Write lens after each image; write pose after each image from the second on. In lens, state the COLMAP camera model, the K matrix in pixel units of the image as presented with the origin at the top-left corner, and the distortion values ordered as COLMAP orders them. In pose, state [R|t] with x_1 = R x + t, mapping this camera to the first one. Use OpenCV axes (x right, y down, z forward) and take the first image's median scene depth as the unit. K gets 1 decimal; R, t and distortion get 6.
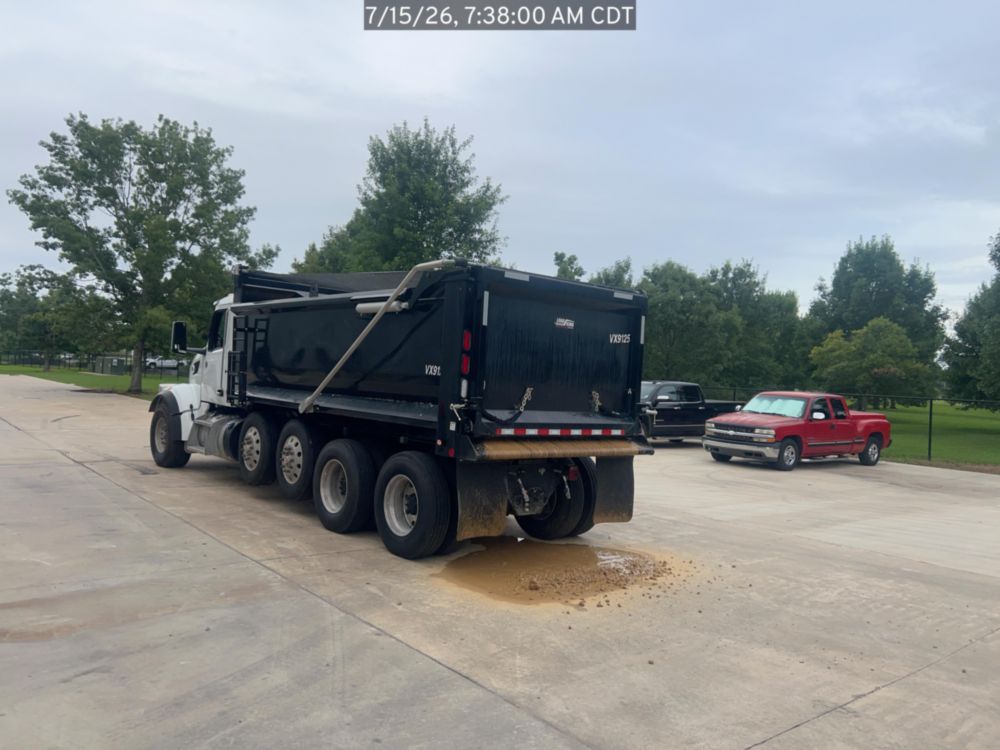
lens RADIAL K [[748.8, 0, 499.7], [0, 748.8, 376.6], [0, 0, 1]] dist [0.059354, -0.057794]
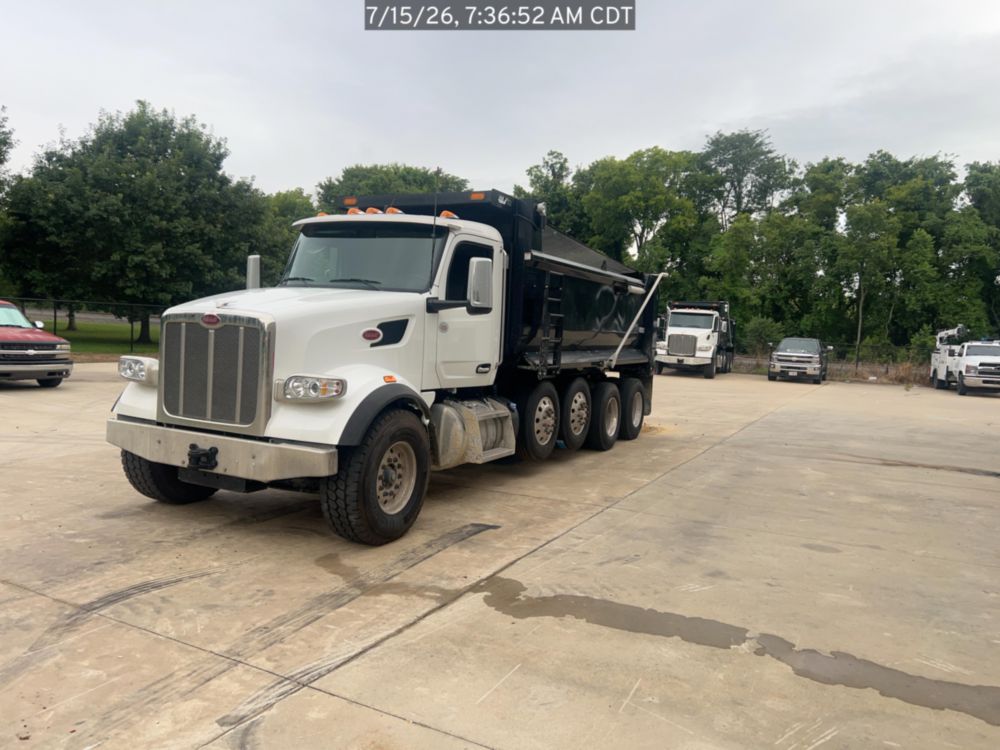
lens RADIAL K [[748.8, 0, 499.7], [0, 748.8, 376.6], [0, 0, 1]] dist [0.059354, -0.057794]
pose [[-0.380589, -0.139467, 0.914167, -0.315675], [-0.069694, 0.990076, 0.122033, -0.018326], [-0.922114, -0.017268, -0.386532, 0.390976]]
